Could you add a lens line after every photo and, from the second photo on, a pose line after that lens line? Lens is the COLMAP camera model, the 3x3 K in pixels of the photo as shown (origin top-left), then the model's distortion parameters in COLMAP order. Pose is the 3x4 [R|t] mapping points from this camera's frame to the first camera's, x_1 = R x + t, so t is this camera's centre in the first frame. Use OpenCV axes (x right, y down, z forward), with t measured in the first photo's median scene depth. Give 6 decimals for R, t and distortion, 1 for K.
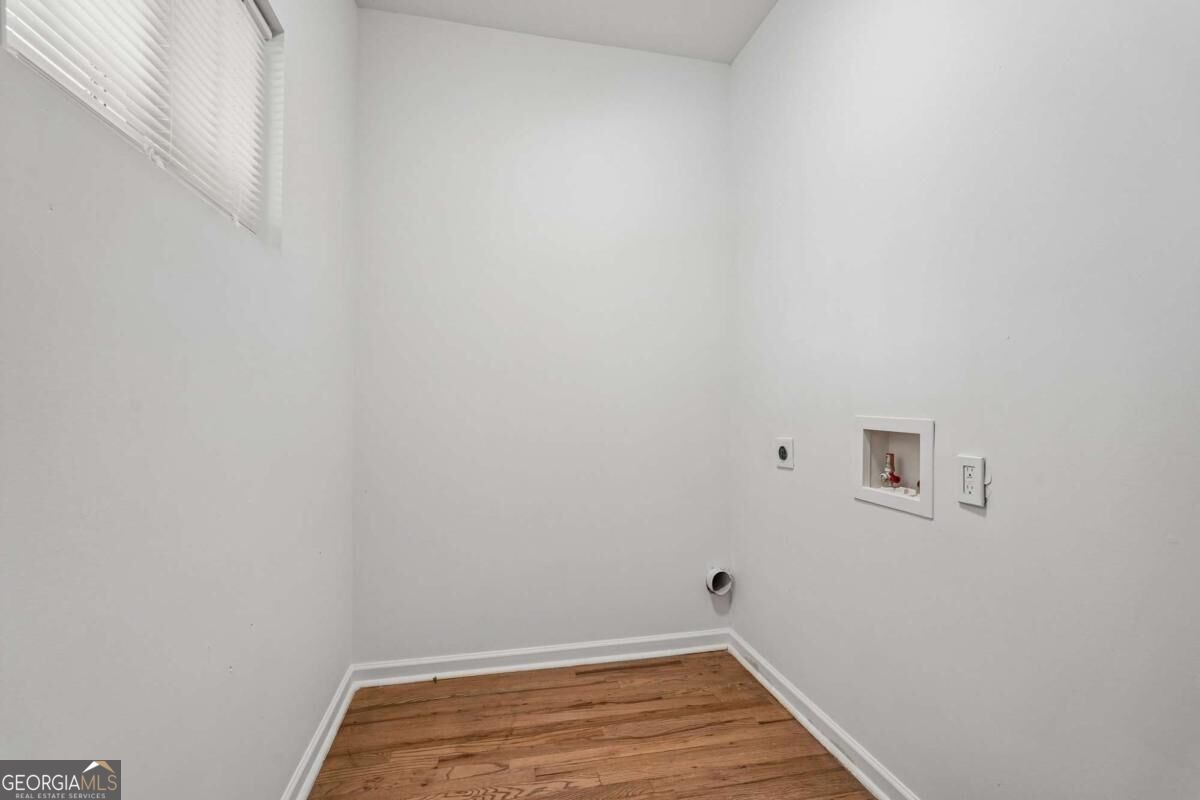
lens RADIAL K [[534.1, 0, 599.7], [0, 534.1, 401.7], [0, 0, 1]] dist [-0.008796, 0.007204]
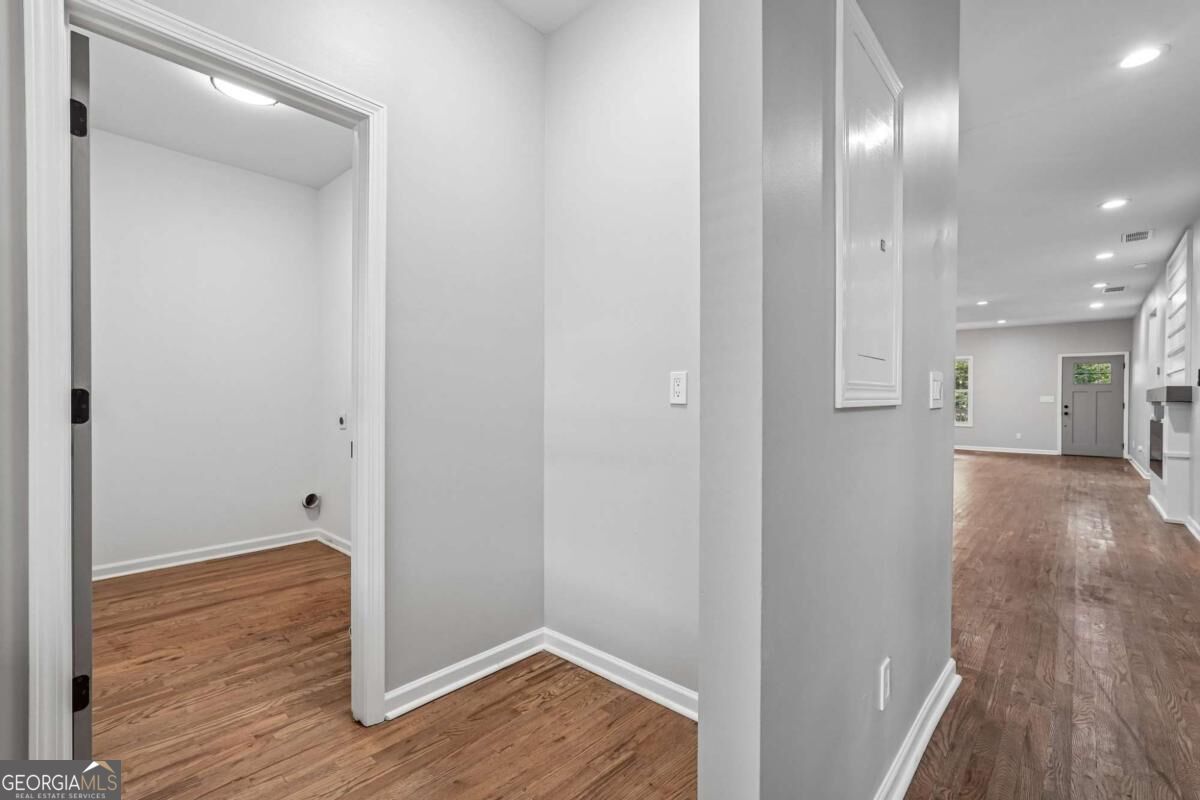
lens RADIAL K [[534.1, 0, 601.2], [0, 534.1, 397.7], [0, 0, 1]] dist [-0.008796, 0.007204]
pose [[0.819154, -0.004273, 0.573557, 0.011502], [-0.001658, 0.999950, 0.009817, -0.006780], [-0.573571, -0.008993, 0.819107, -1.102474]]
